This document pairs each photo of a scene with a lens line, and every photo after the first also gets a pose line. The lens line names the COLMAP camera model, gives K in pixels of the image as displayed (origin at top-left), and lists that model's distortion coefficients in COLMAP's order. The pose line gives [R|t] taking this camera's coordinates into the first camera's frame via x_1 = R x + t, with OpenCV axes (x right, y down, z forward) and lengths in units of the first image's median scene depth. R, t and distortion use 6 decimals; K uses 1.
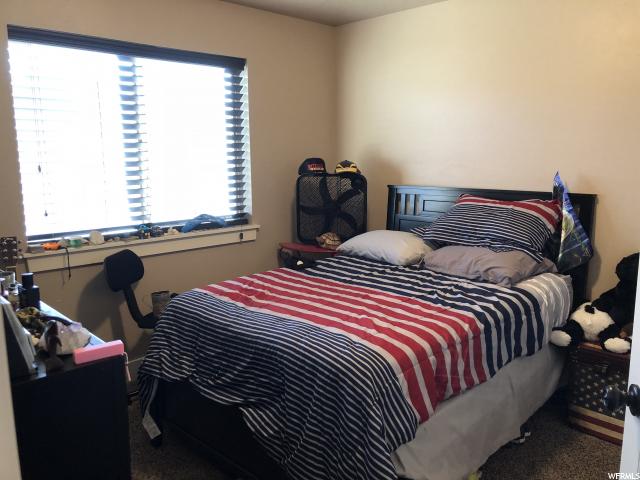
lens RADIAL K [[526.0, 0, 319.3], [0, 526.0, 239.0], [0, 0, 1]] dist [-0.002793, -0.001370]
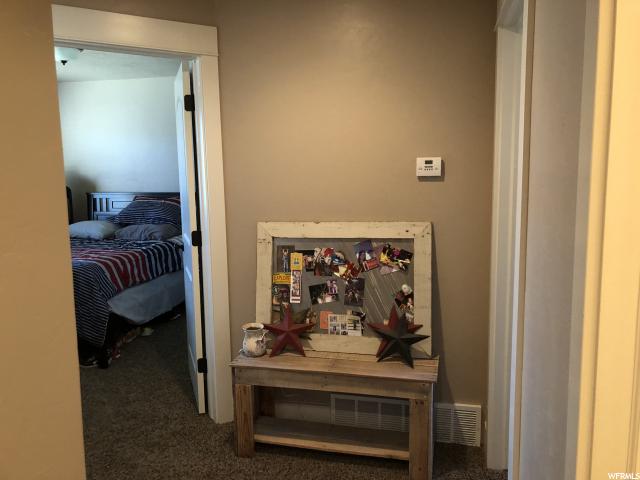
lens RADIAL K [[518.1, 0, 319.0], [0, 518.1, 240.0], [0, 0, 1]] dist [0.013642, -0.059787]
pose [[0.842436, -0.075111, 0.533535, -0.189387], [0.093122, 0.995631, -0.006872, 0.176651], [-0.530687, 0.055473, 0.845750, -1.029157]]
